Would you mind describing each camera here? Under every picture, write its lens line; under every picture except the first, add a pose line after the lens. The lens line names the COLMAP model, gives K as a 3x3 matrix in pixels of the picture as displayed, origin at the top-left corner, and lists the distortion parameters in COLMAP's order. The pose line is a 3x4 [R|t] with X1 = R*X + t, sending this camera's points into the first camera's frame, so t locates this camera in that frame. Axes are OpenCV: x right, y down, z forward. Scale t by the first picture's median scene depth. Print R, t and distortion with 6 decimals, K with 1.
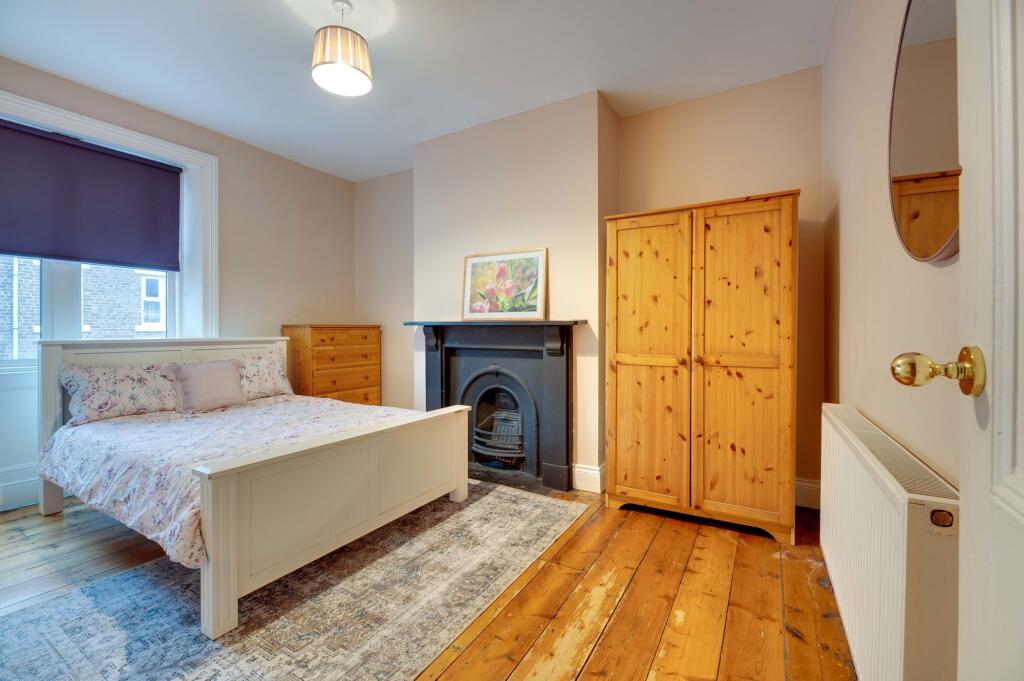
lens RADIAL K [[418.9, 0, 523.9], [0, 418.9, 334.5], [0, 0, 1]] dist [-0.005901, -0.000463]
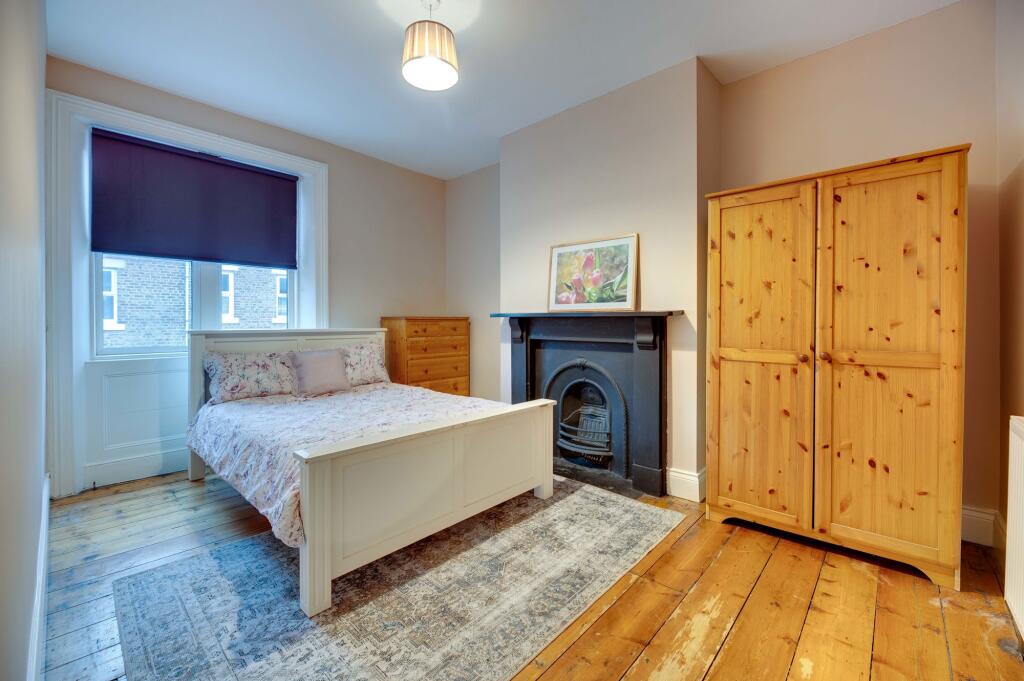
lens RADIAL K [[418.9, 0, 516.6], [0, 418.9, 325.9], [0, 0, 1]] dist [-0.005901, -0.000463]
pose [[0.975601, 0.001548, -0.219545, -0.004655], [-0.001995, 0.999996, -0.001814, 0.001123], [0.219541, 0.002208, 0.975601, 0.042287]]
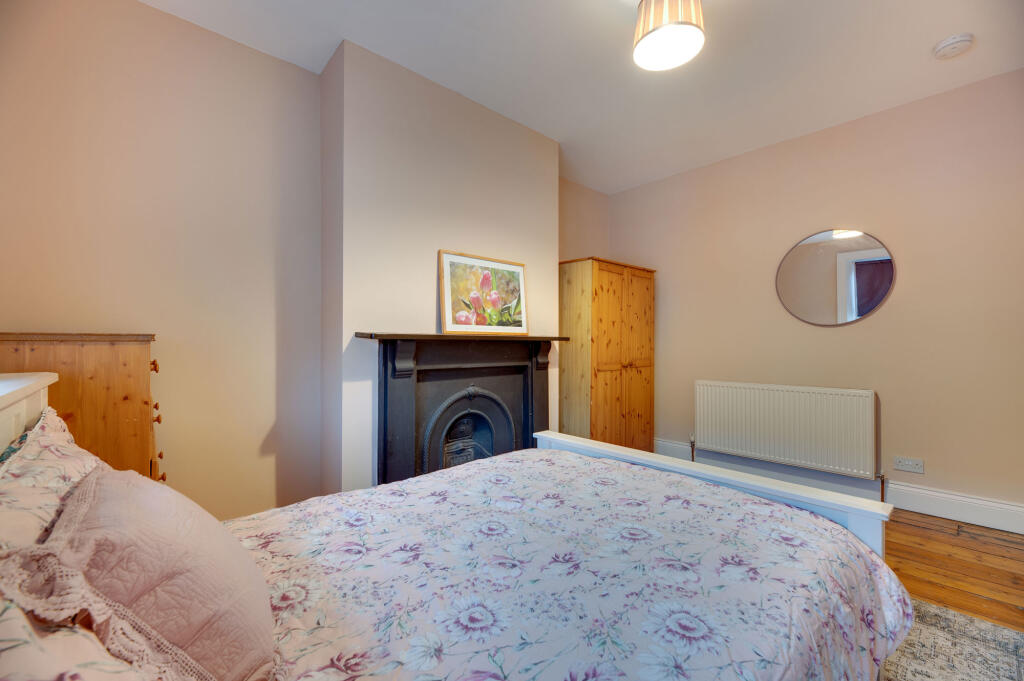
lens RADIAL K [[418.9, 0, 505.6], [0, 418.9, 338.0], [0, 0, 1]] dist [-0.005901, -0.000463]
pose [[0.313501, 0.010161, 0.949534, -1.233417], [0.009252, 0.999863, -0.013755, -0.020352], [-0.949543, 0.013098, 0.313364, 0.962985]]
